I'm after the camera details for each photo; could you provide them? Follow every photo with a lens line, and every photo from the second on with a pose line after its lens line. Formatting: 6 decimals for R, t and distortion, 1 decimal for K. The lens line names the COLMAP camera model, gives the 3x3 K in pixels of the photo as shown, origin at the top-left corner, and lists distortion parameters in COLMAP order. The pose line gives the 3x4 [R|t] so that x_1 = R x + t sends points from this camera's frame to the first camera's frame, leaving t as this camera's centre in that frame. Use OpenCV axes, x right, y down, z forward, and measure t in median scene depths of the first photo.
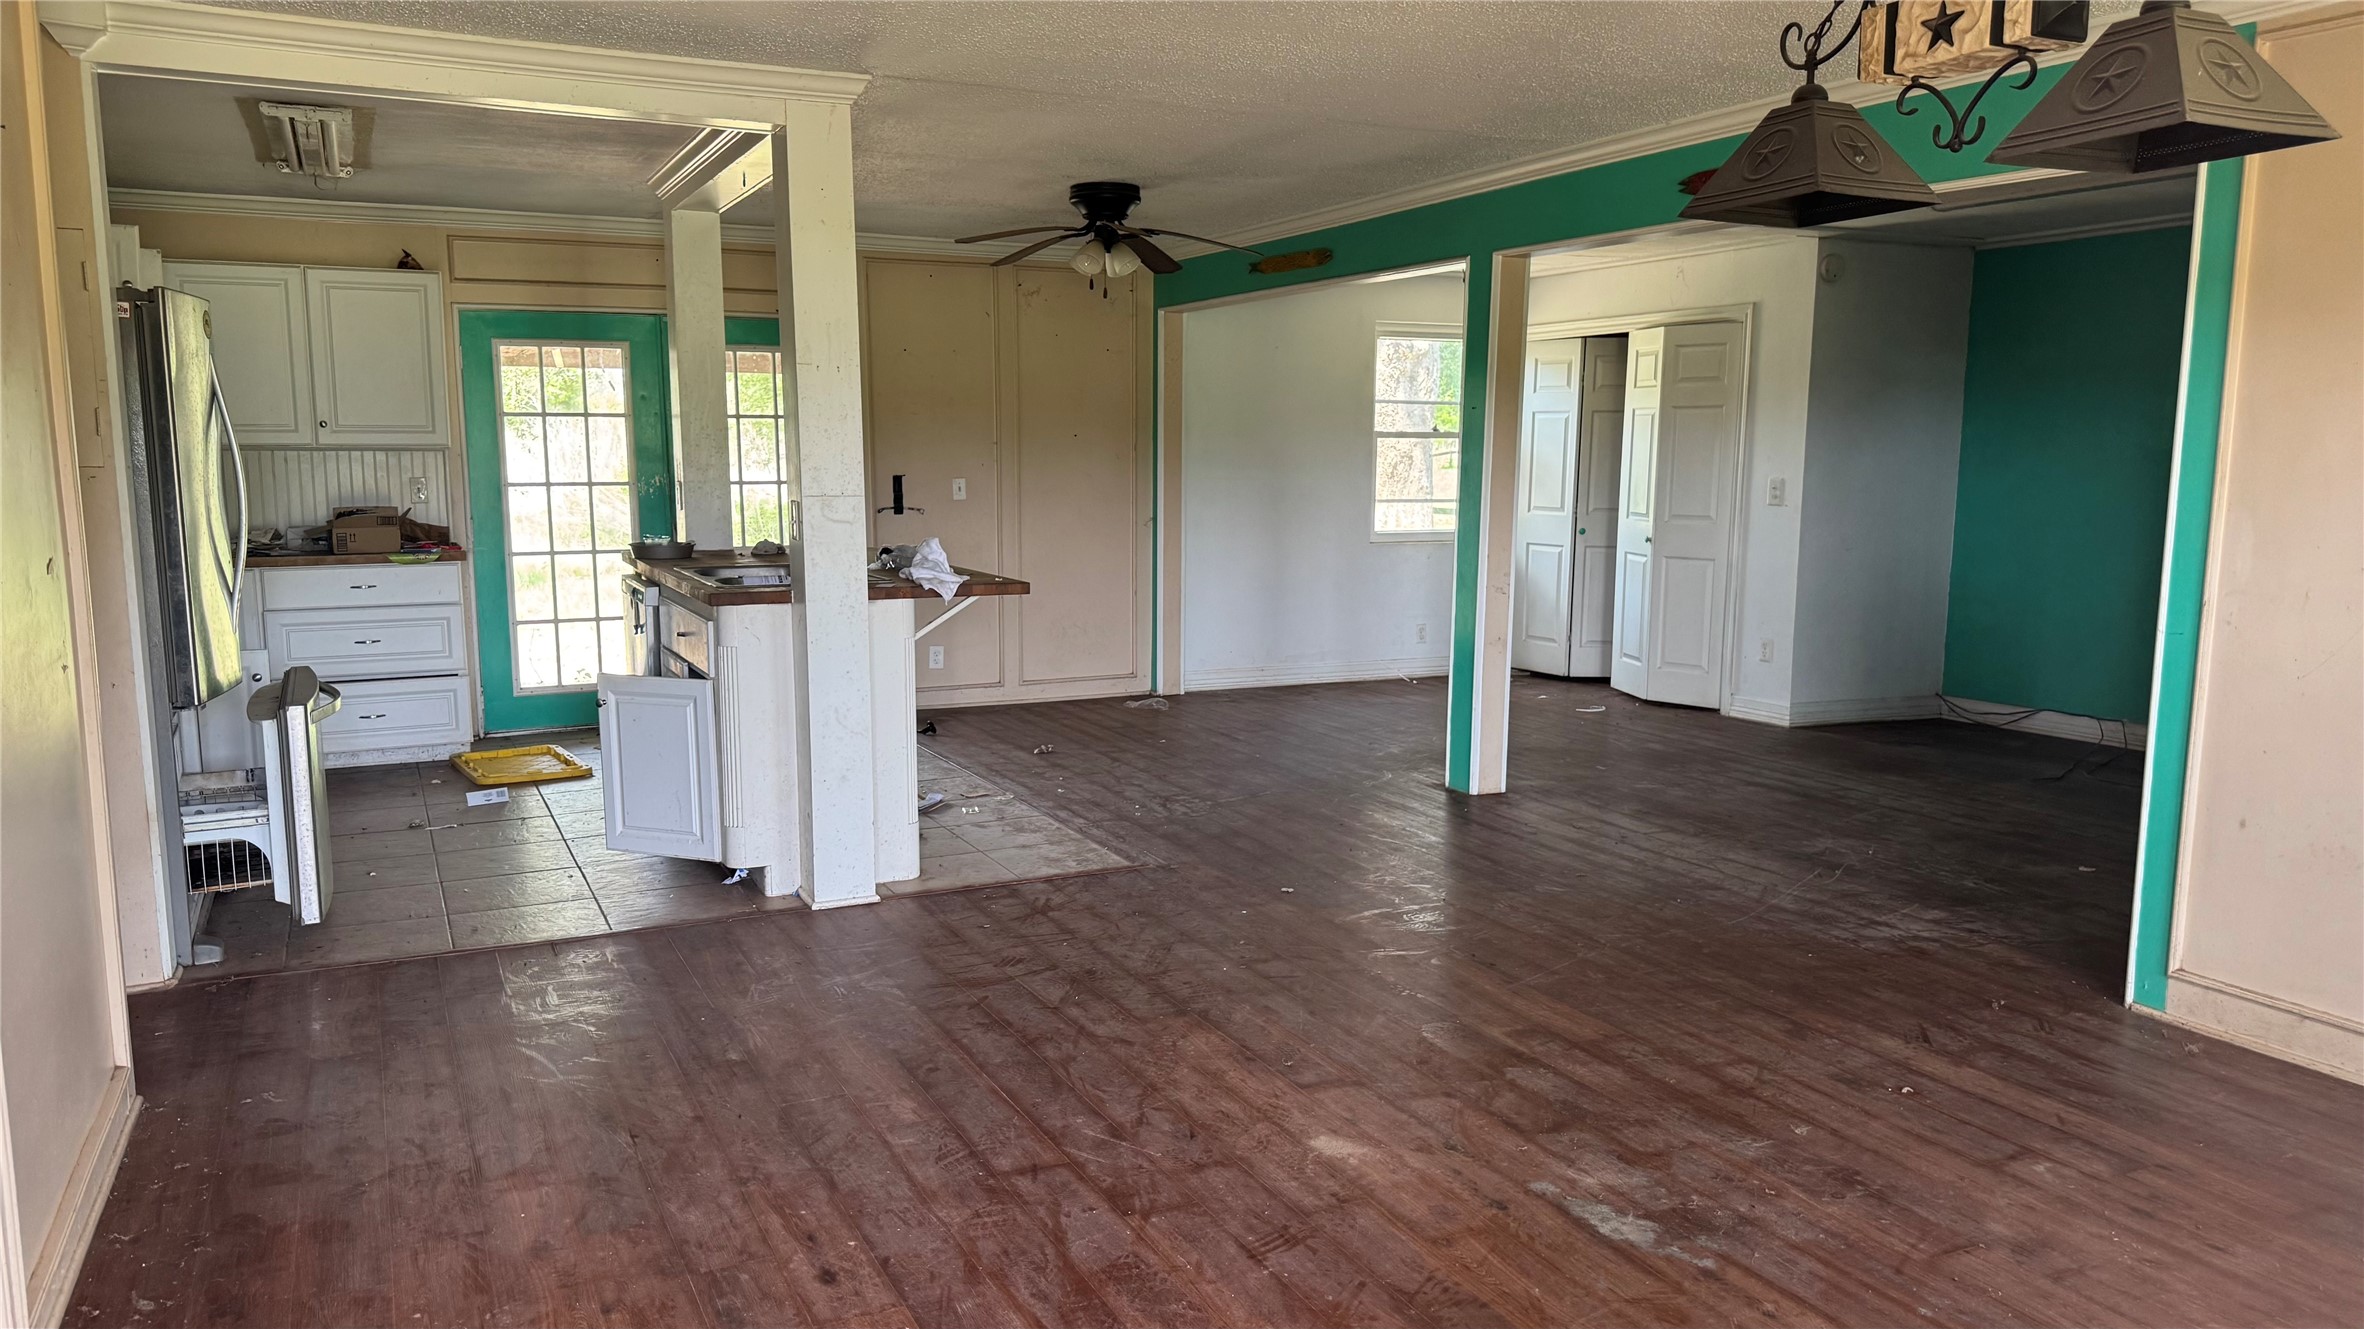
lens RADIAL K [[1710.9, 0, 1182.0], [0, 1710.9, 664.5], [0, 0, 1]] dist [-0.007390, -0.007369]
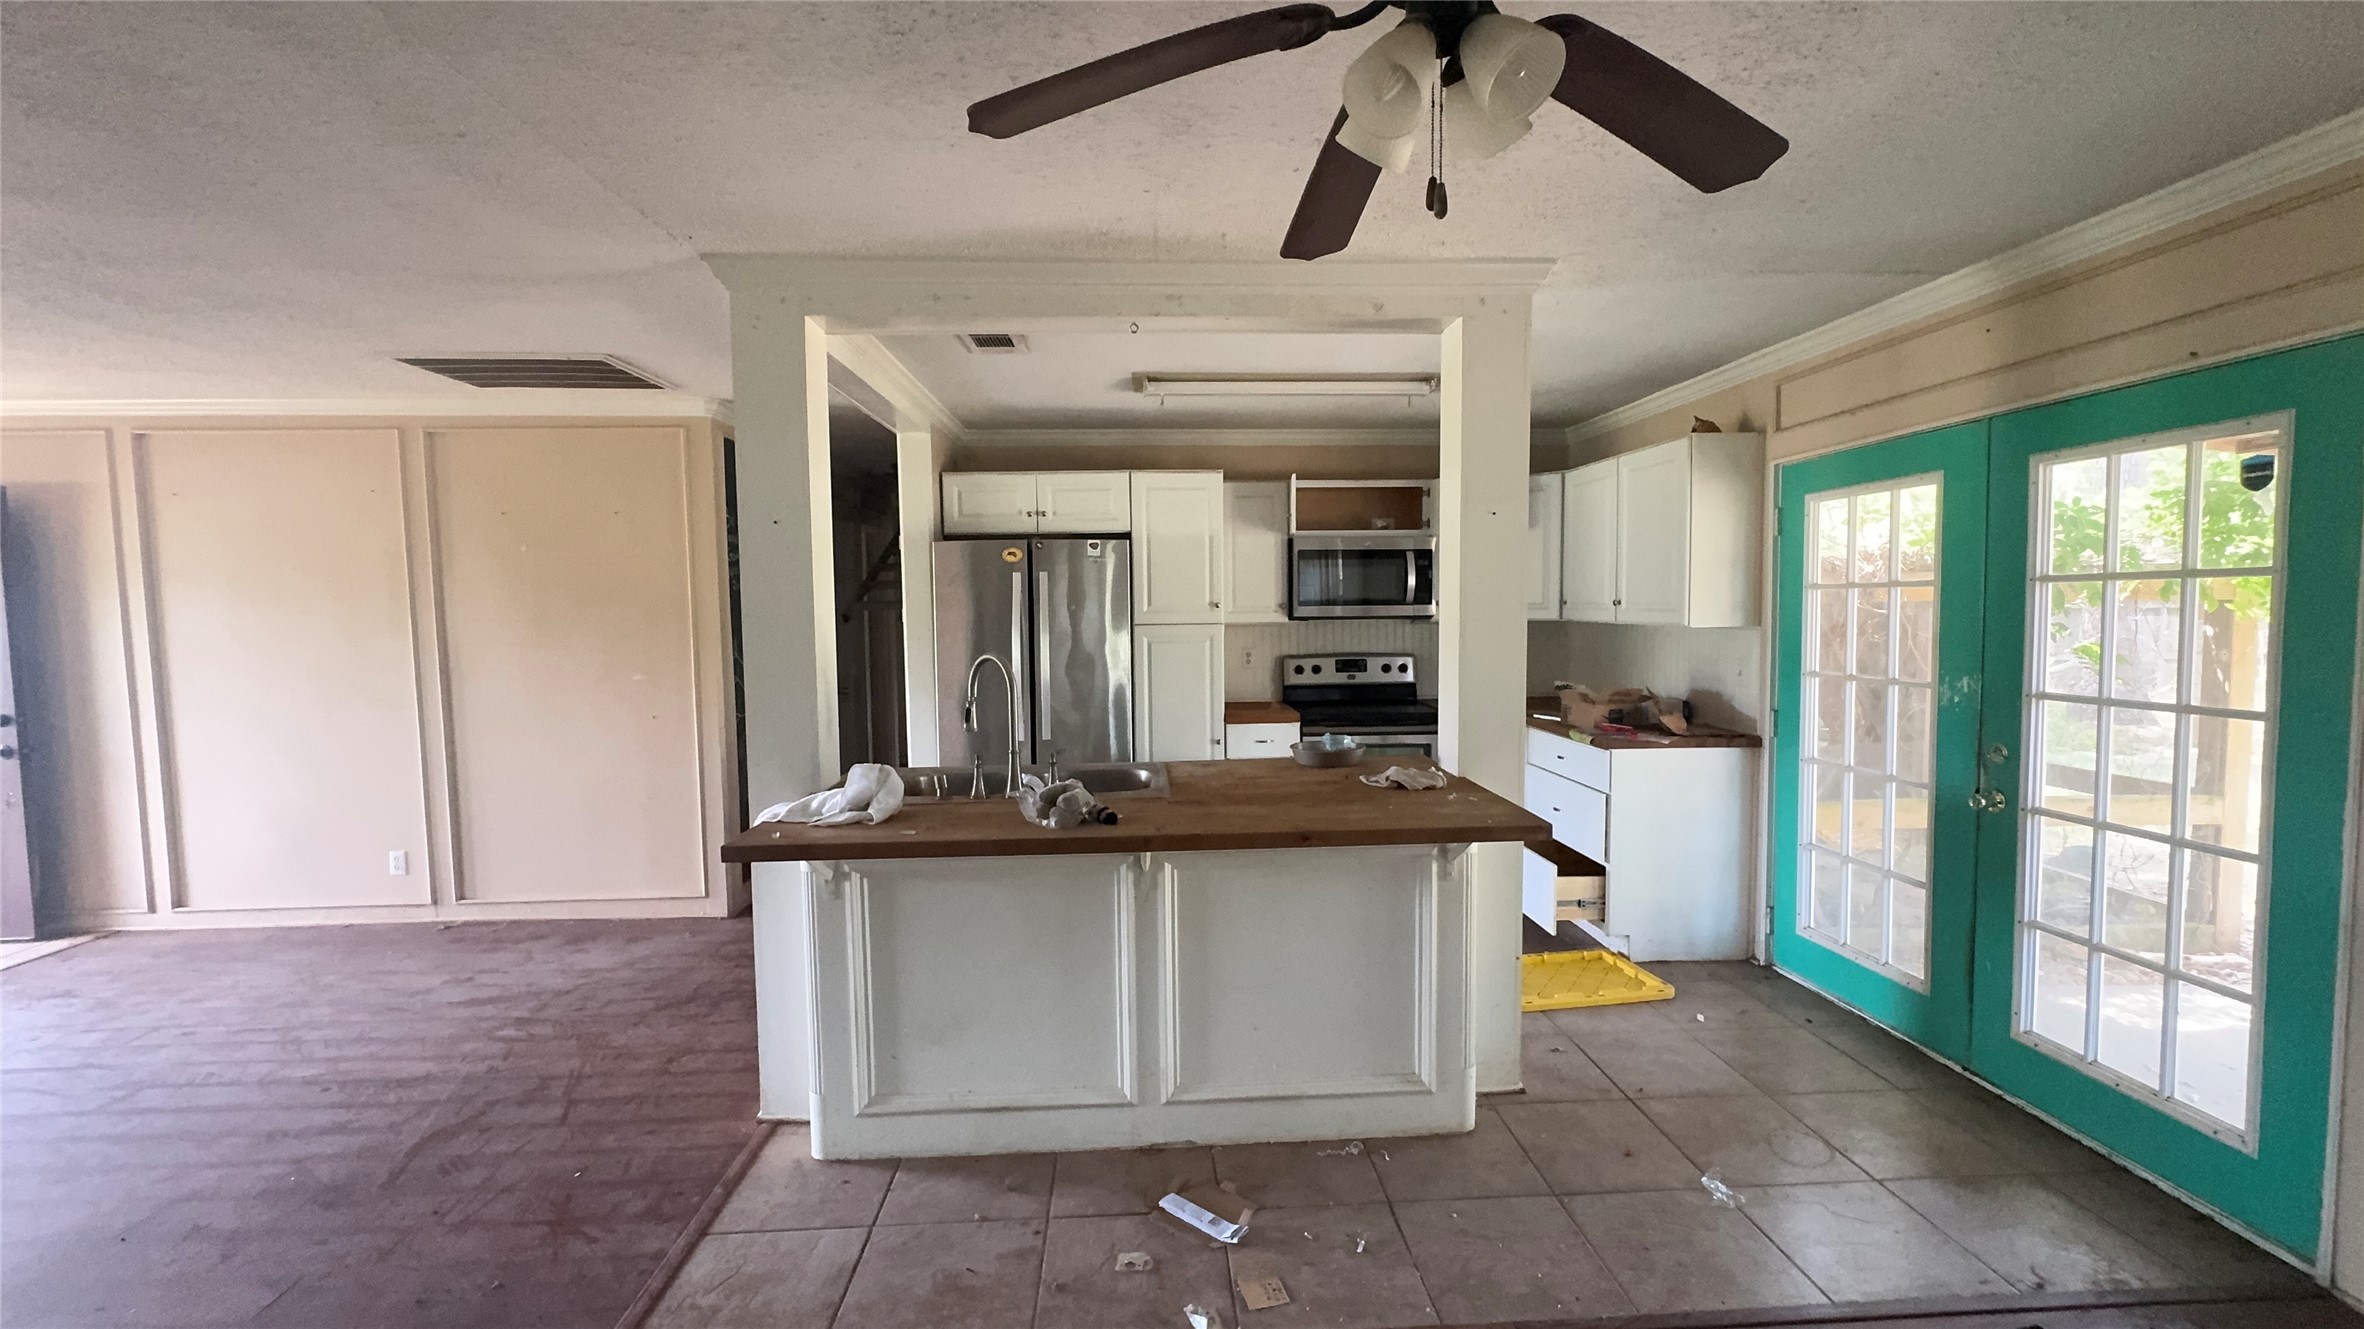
lens RADIAL K [[918.0, 0, 1182.0], [0, 918.0, 664.5], [0, 0, 1]] dist [-0.000576, -0.000089]
pose [[-0.385574, 0.057364, -0.920892, 0.187648], [-0.106624, 0.988609, 0.106225, -0.192531], [0.916496, 0.139147, -0.375065, 1.387228]]
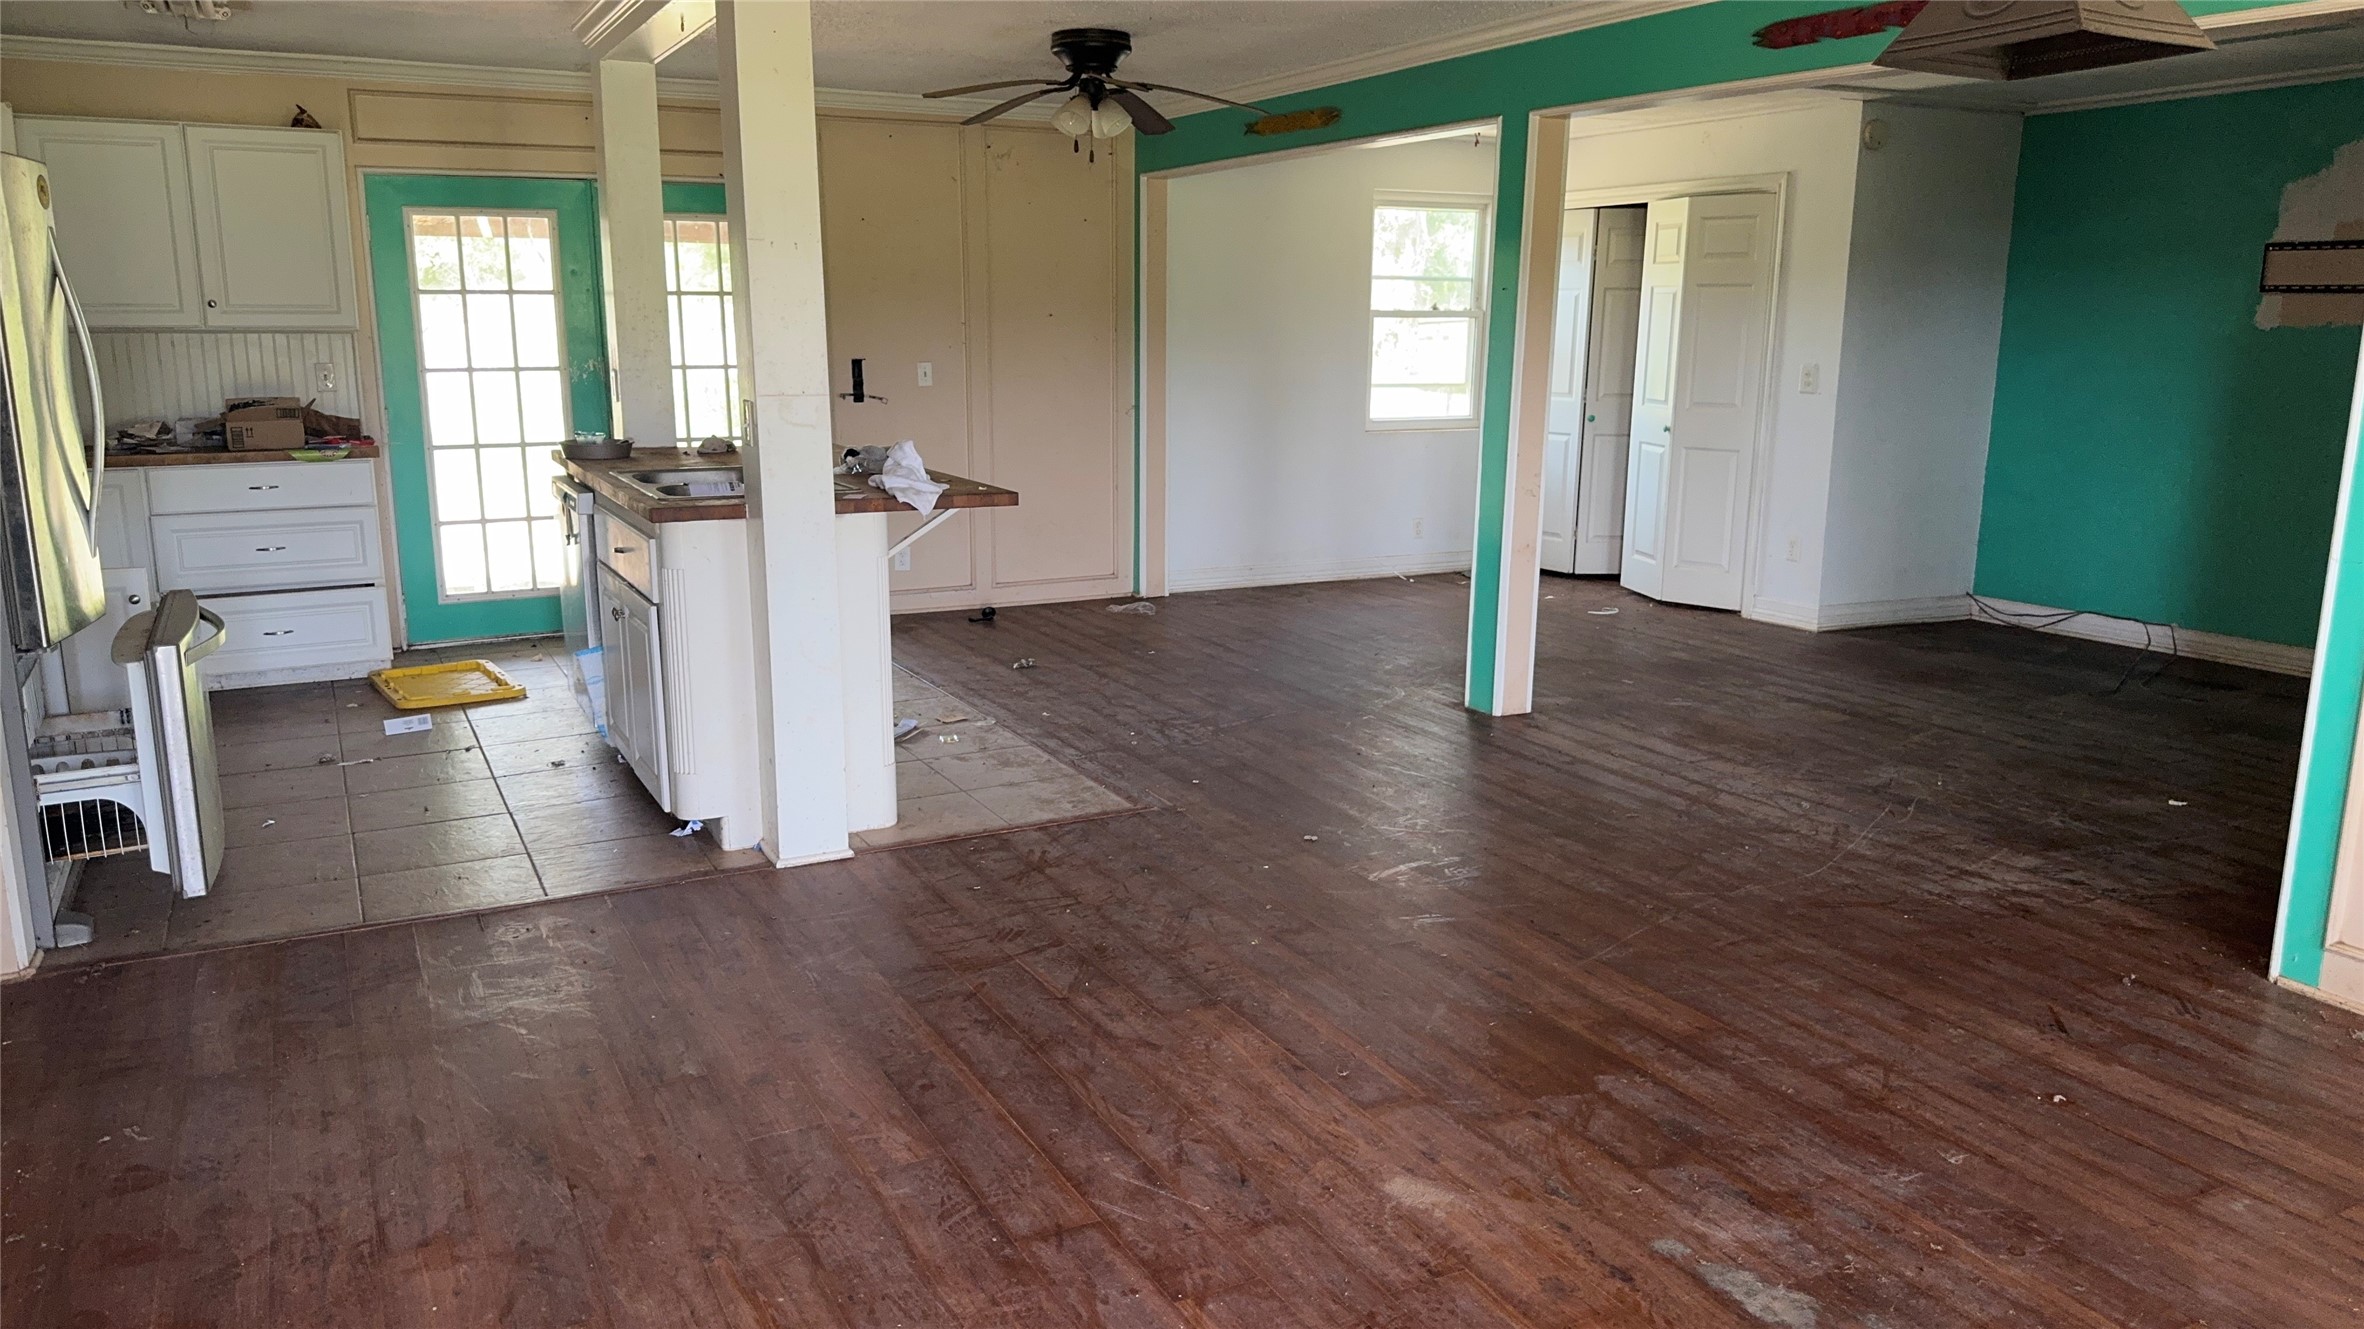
lens RADIAL K [[1710.9, 0, 1182.0], [0, 1710.9, 664.5], [0, 0, 1]] dist [-0.007390, -0.007369]
pose [[0.999619, -0.004422, 0.027247, -0.030703], [0.002394, 0.997253, 0.074033, -0.025671], [-0.027500, -0.073940, 0.996884, 0.122660]]
